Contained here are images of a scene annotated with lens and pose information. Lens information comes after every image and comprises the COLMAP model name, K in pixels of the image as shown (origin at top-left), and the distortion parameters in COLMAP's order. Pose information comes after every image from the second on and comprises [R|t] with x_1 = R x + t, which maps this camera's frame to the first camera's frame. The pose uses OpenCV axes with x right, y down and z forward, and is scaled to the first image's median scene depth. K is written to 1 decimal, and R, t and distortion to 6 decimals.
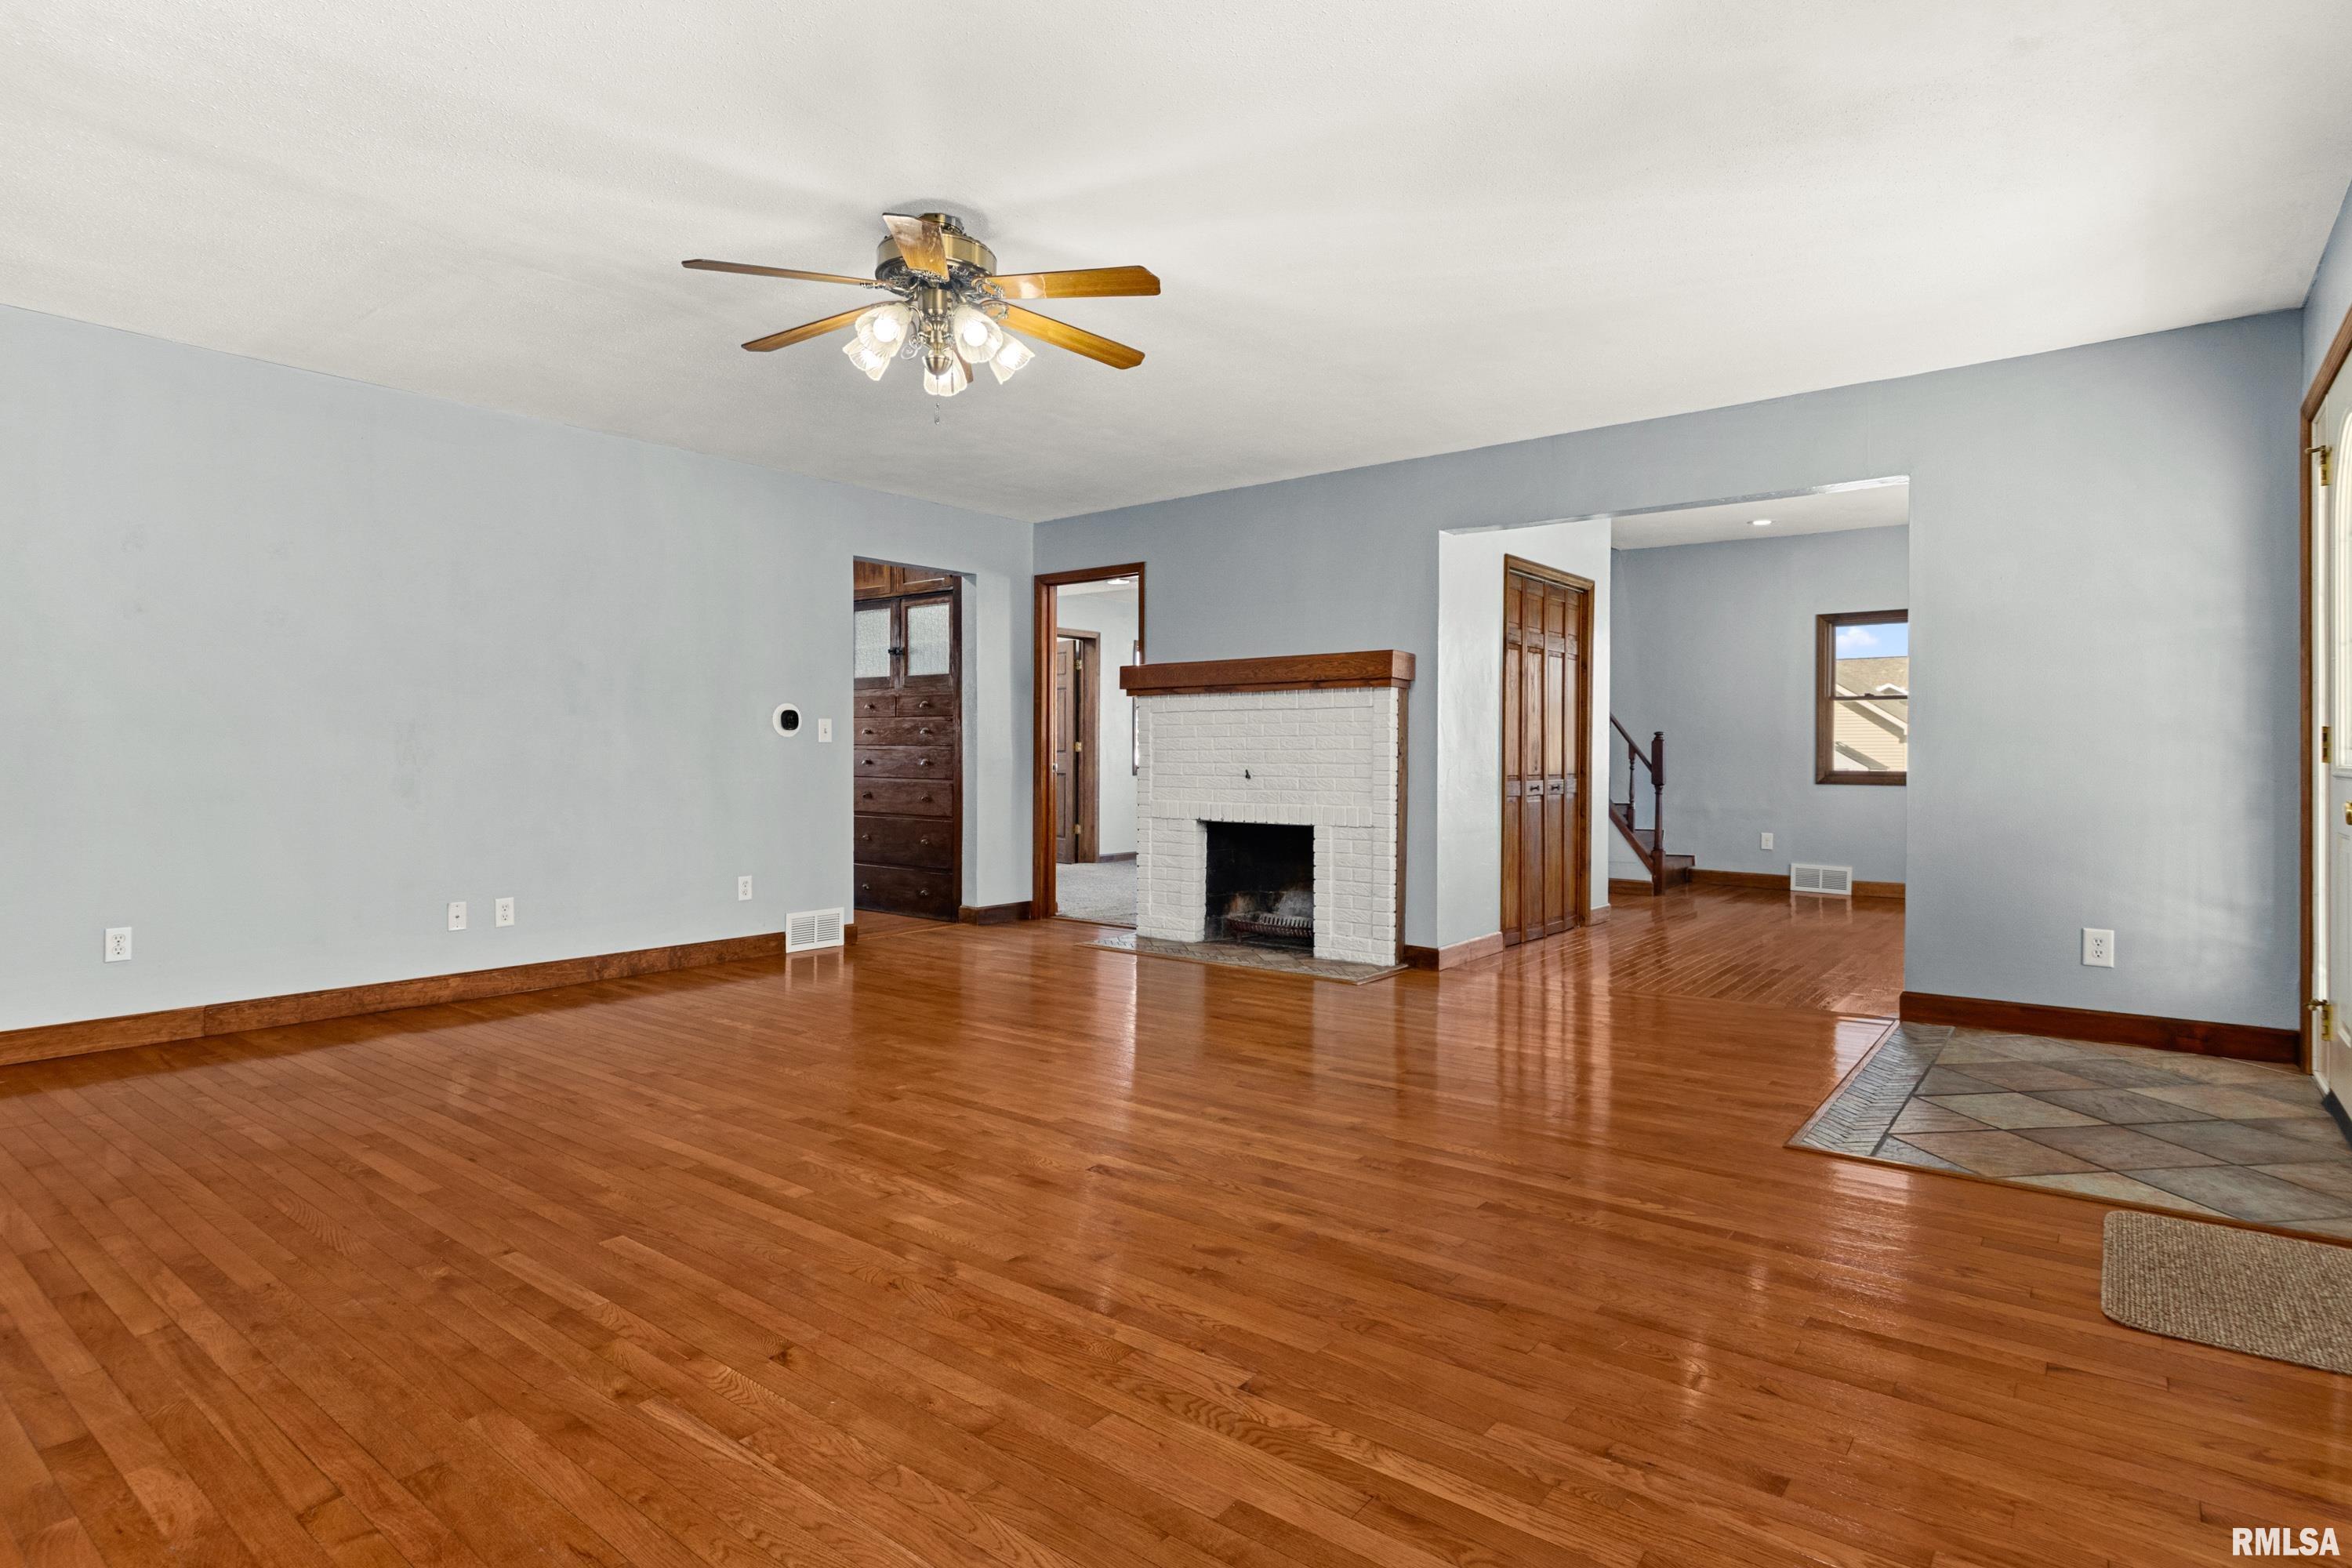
lens RADIAL K [[1222.6, 0, 1164.6], [0, 1222.6, 759.5], [0, 0, 1]] dist [-0.000597, 0.000217]
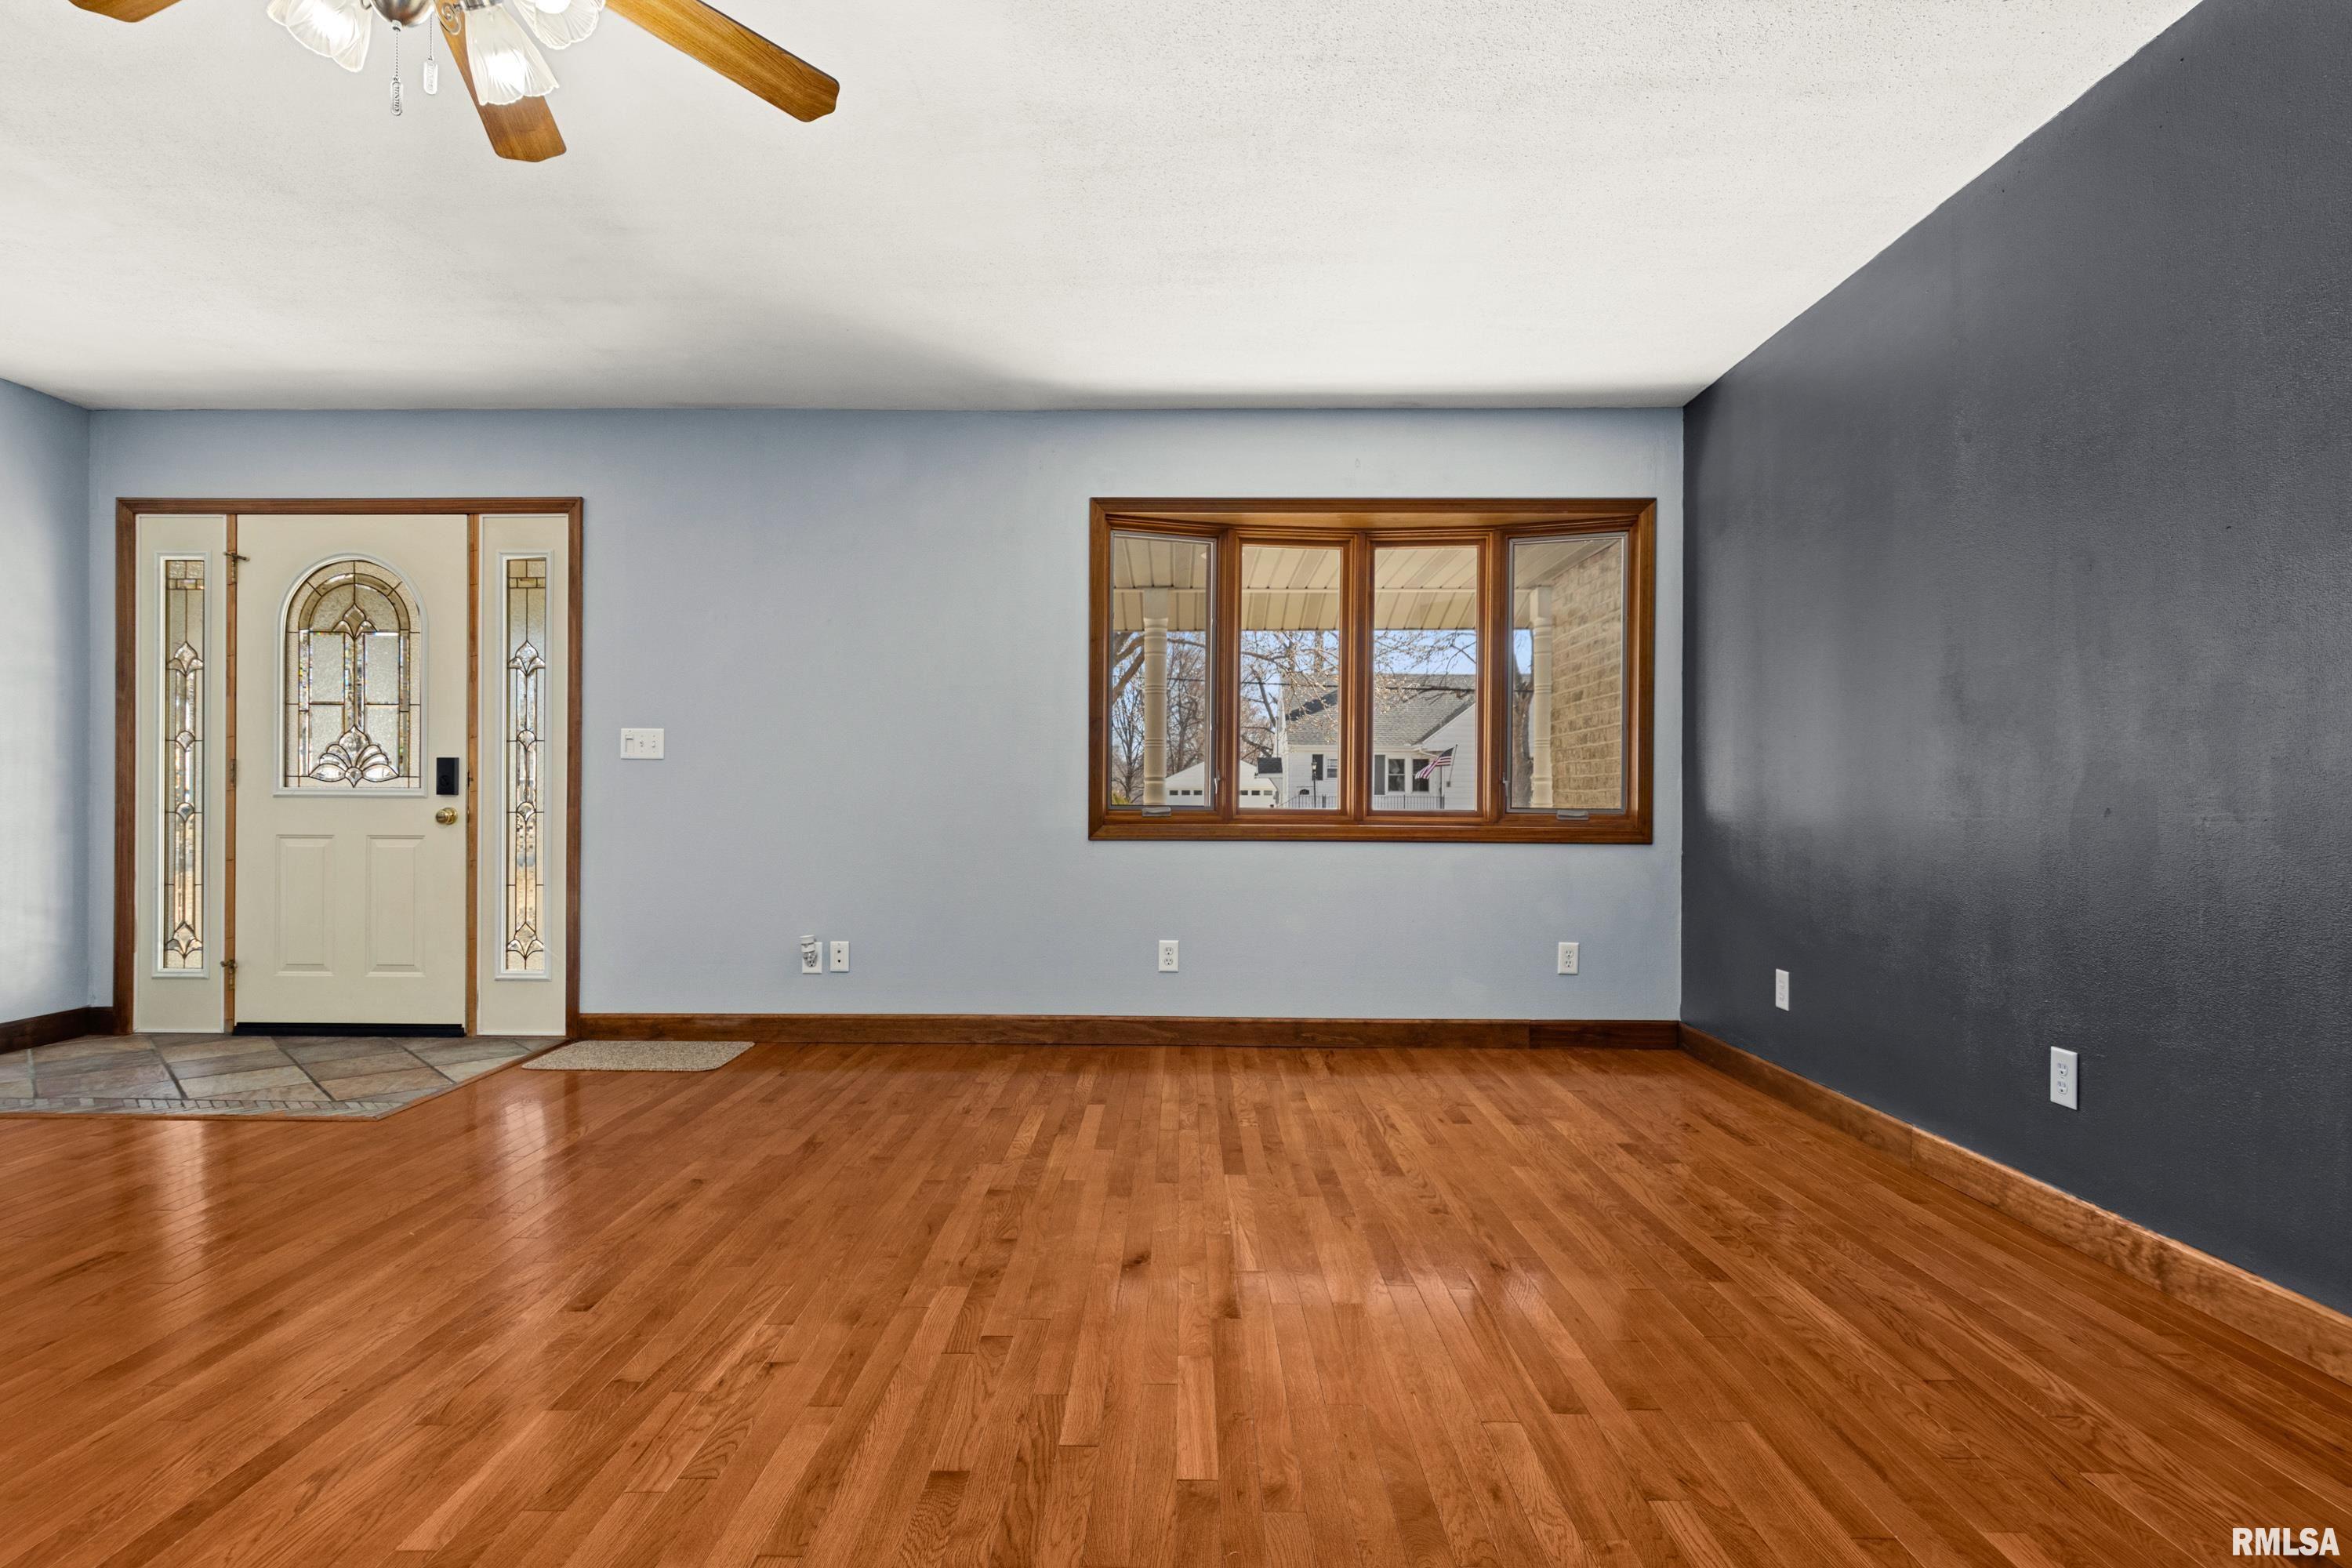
lens RADIAL K [[1202.1, 0, 1160.8], [0, 1202.1, 799.0], [0, 0, 1]] dist [-0.000497, -0.000780]
pose [[-0.605236, -0.003246, 0.796040, -0.424823], [-0.003898, 0.999992, 0.001115, 0.006966], [-0.796037, -0.002428, -0.605243, 0.567283]]
